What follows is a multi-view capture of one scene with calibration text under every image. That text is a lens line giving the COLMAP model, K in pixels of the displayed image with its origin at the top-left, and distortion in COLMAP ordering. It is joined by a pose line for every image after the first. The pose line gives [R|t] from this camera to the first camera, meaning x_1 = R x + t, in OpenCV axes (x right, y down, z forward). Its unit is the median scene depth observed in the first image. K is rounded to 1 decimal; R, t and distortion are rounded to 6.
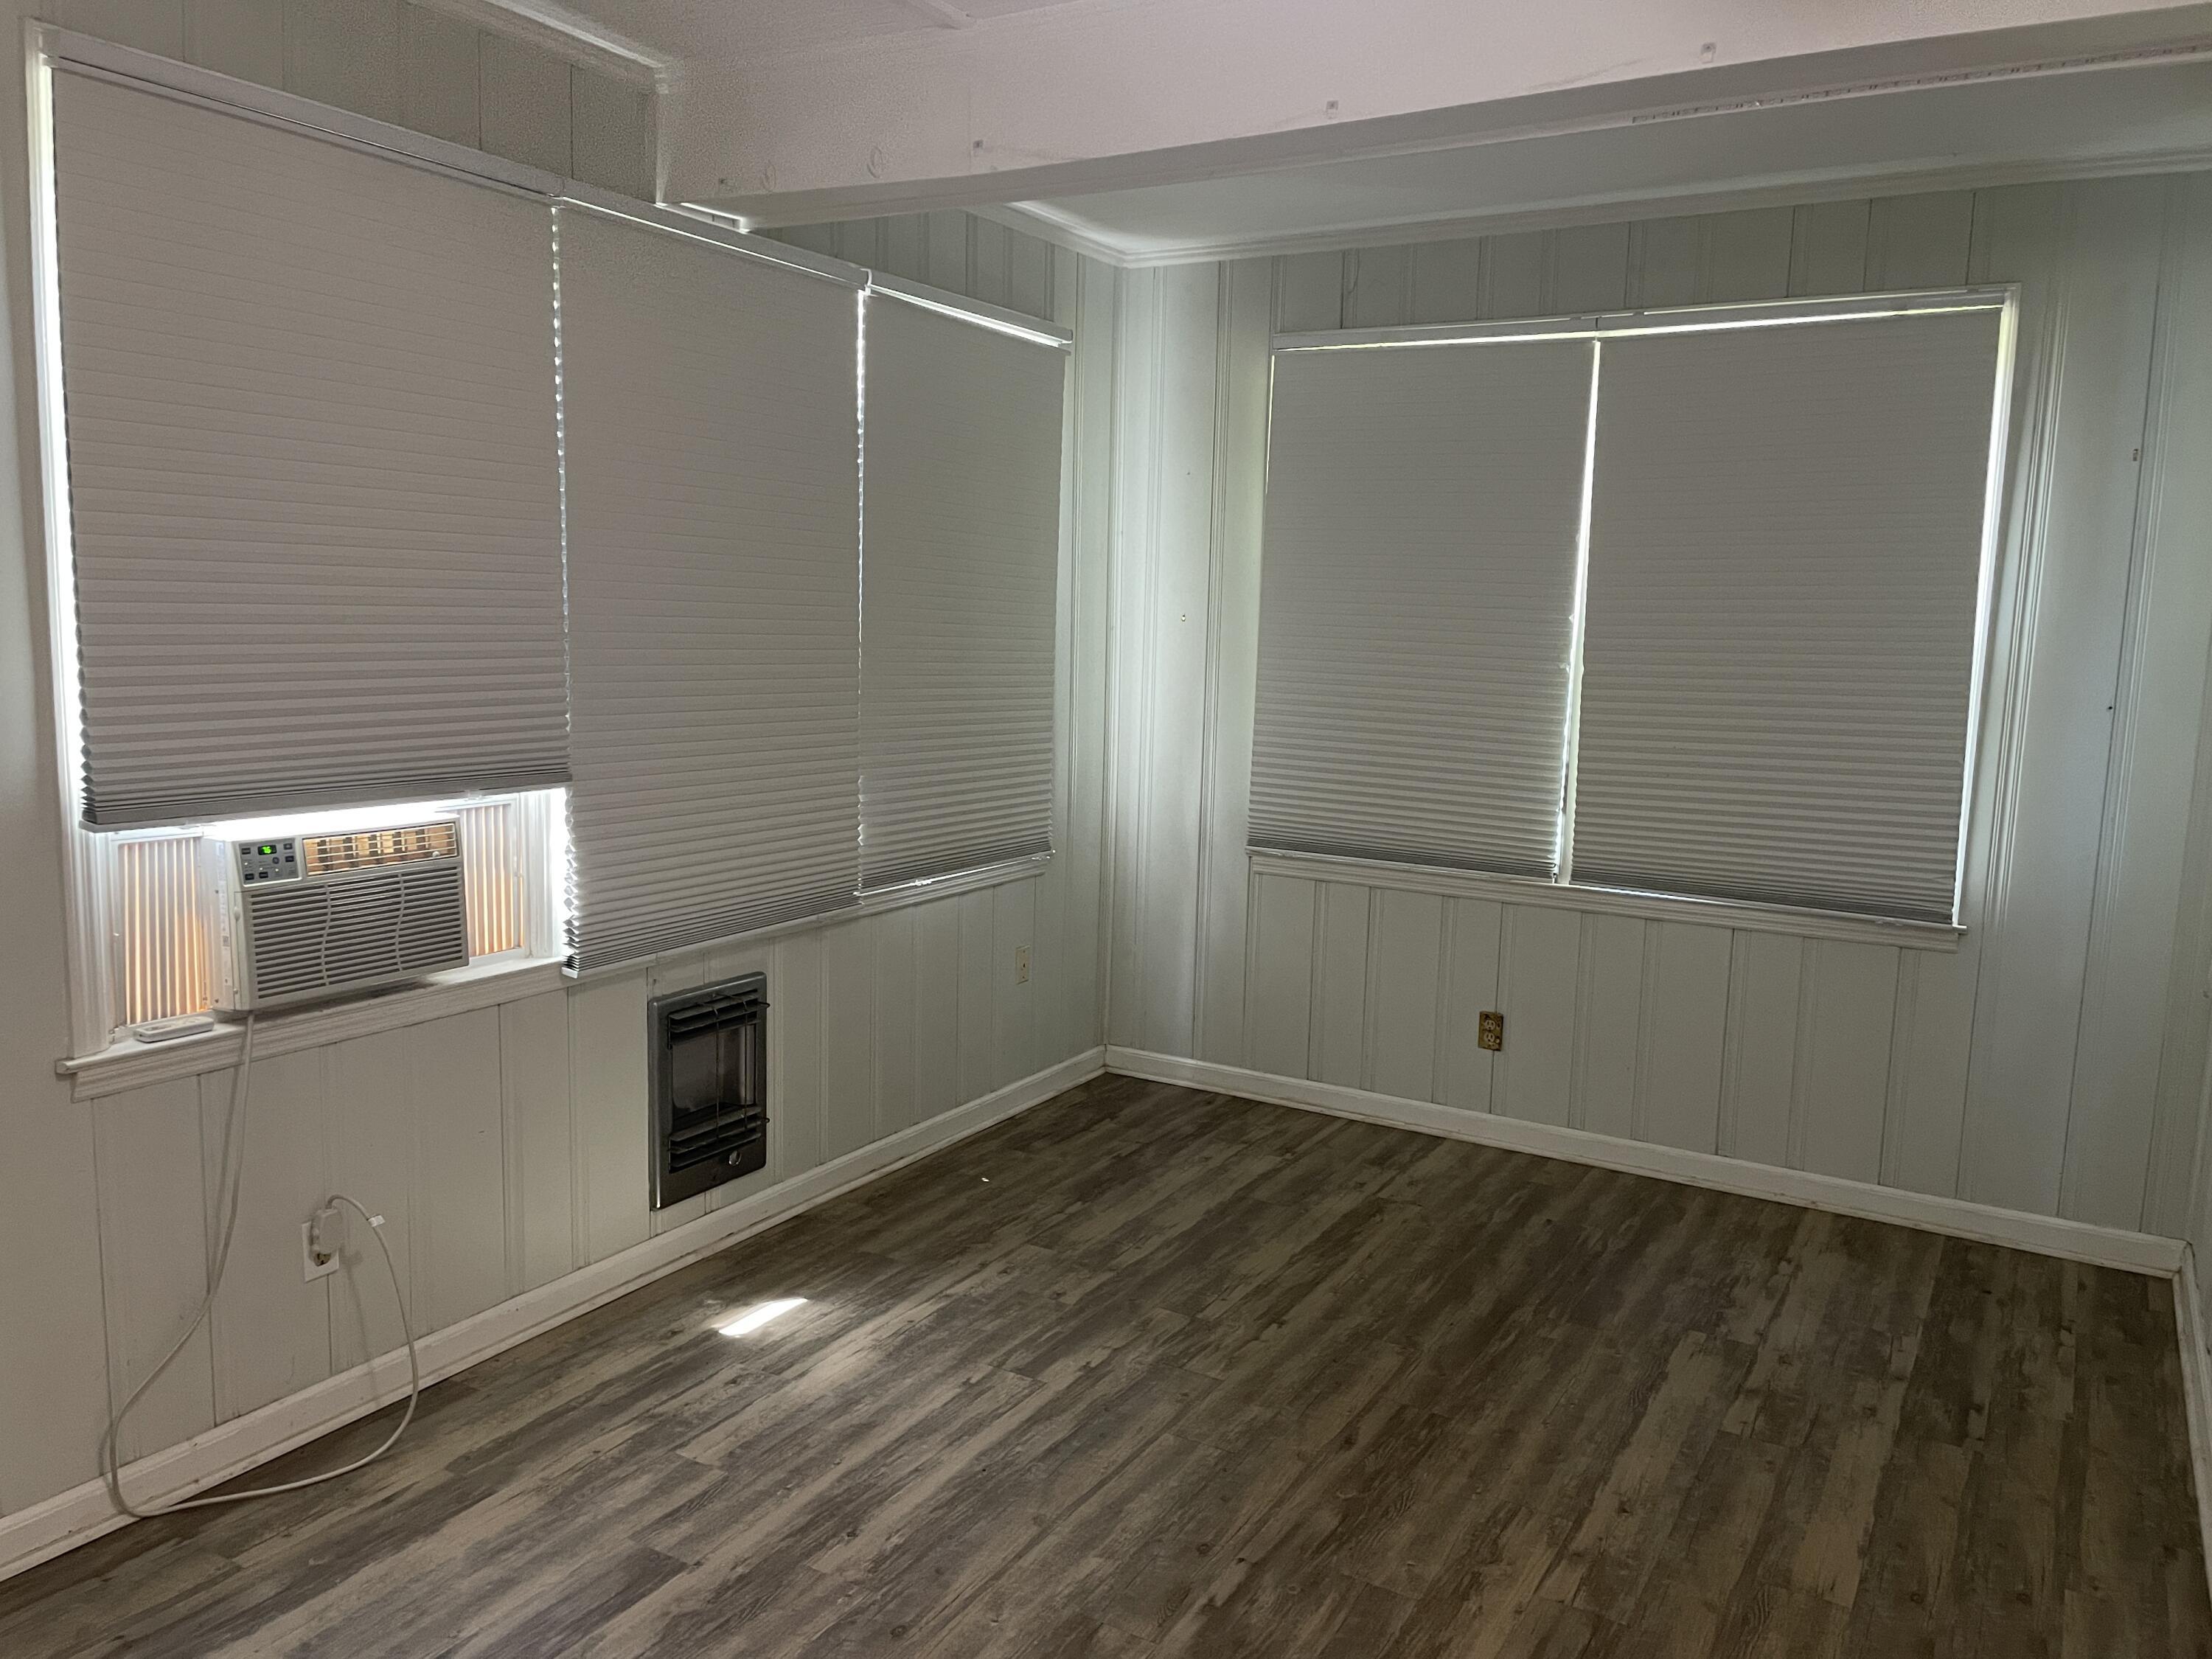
lens RADIAL K [[1665.6, 0, 1101.9], [0, 1665.6, 832.9], [0, 0, 1]] dist [0.084956, -0.098613]
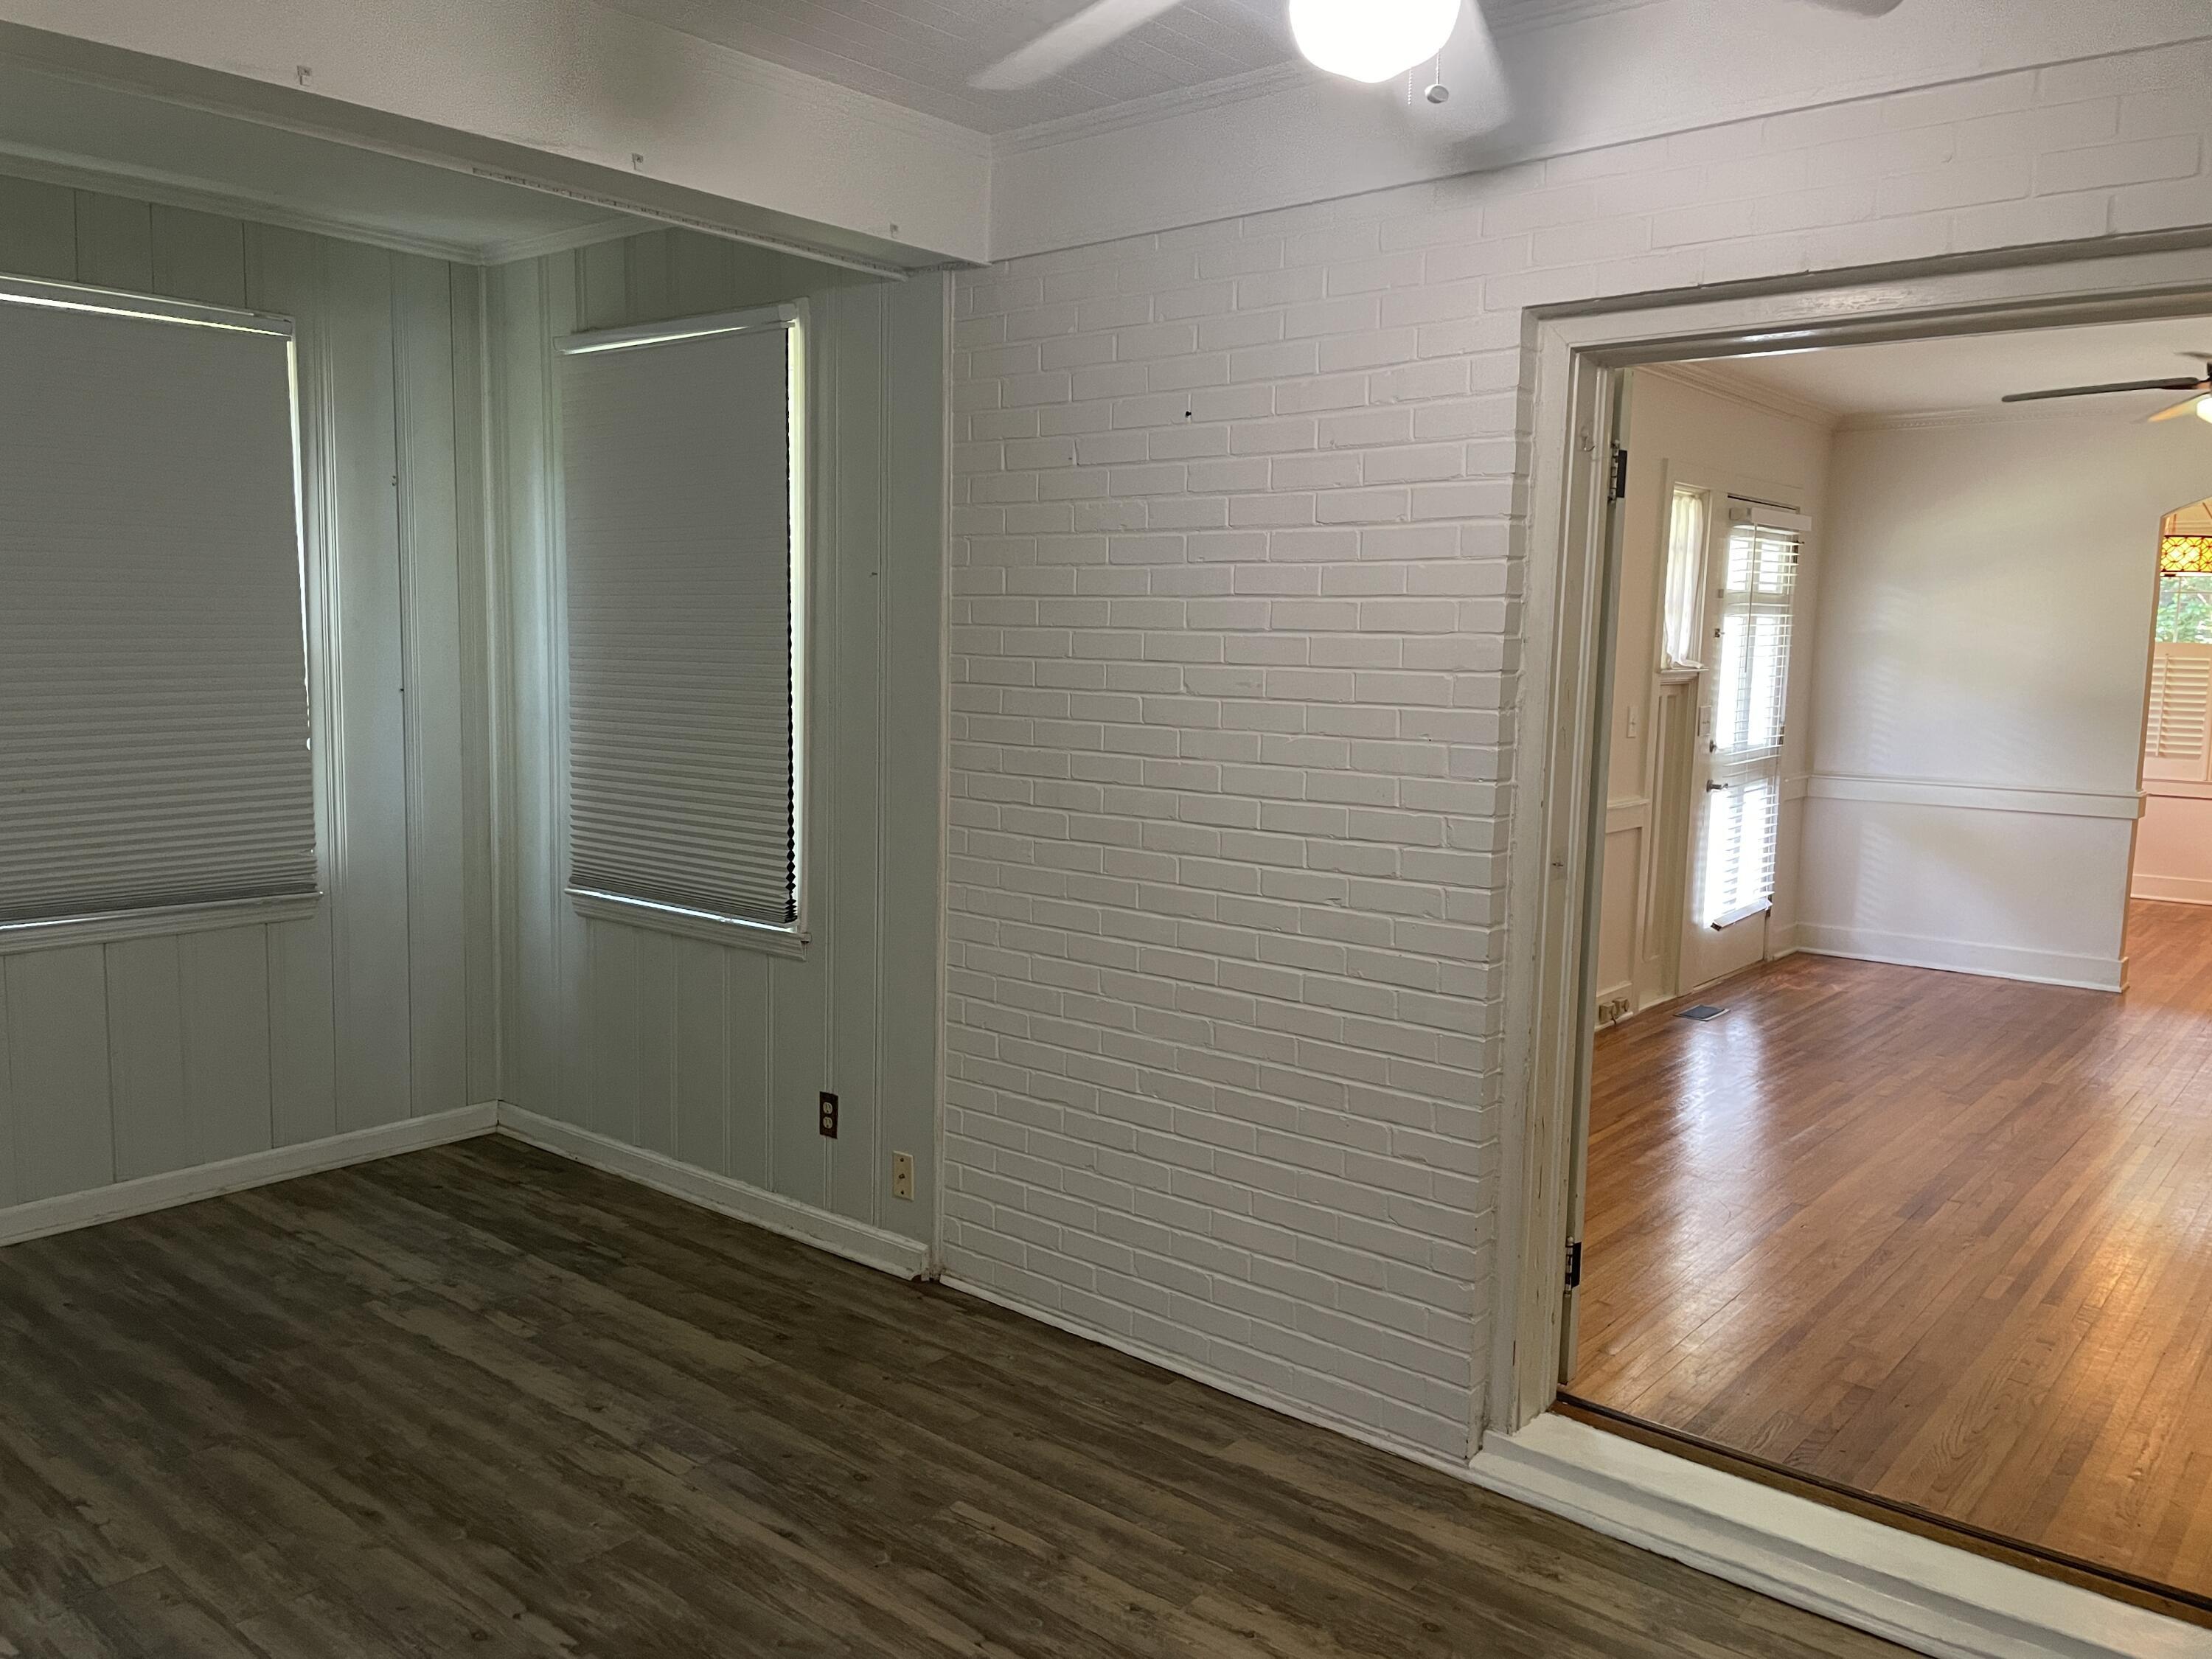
lens RADIAL K [[1665.6, 0, 1072.3], [0, 1665.6, 817.3], [0, 0, 1]] dist [0.084956, -0.098613]
pose [[0.172987, -0.128913, 0.976451, -0.566078], [0.120890, 0.986680, 0.108847, -0.063407], [-0.977477, 0.099214, 0.186267, 0.355249]]
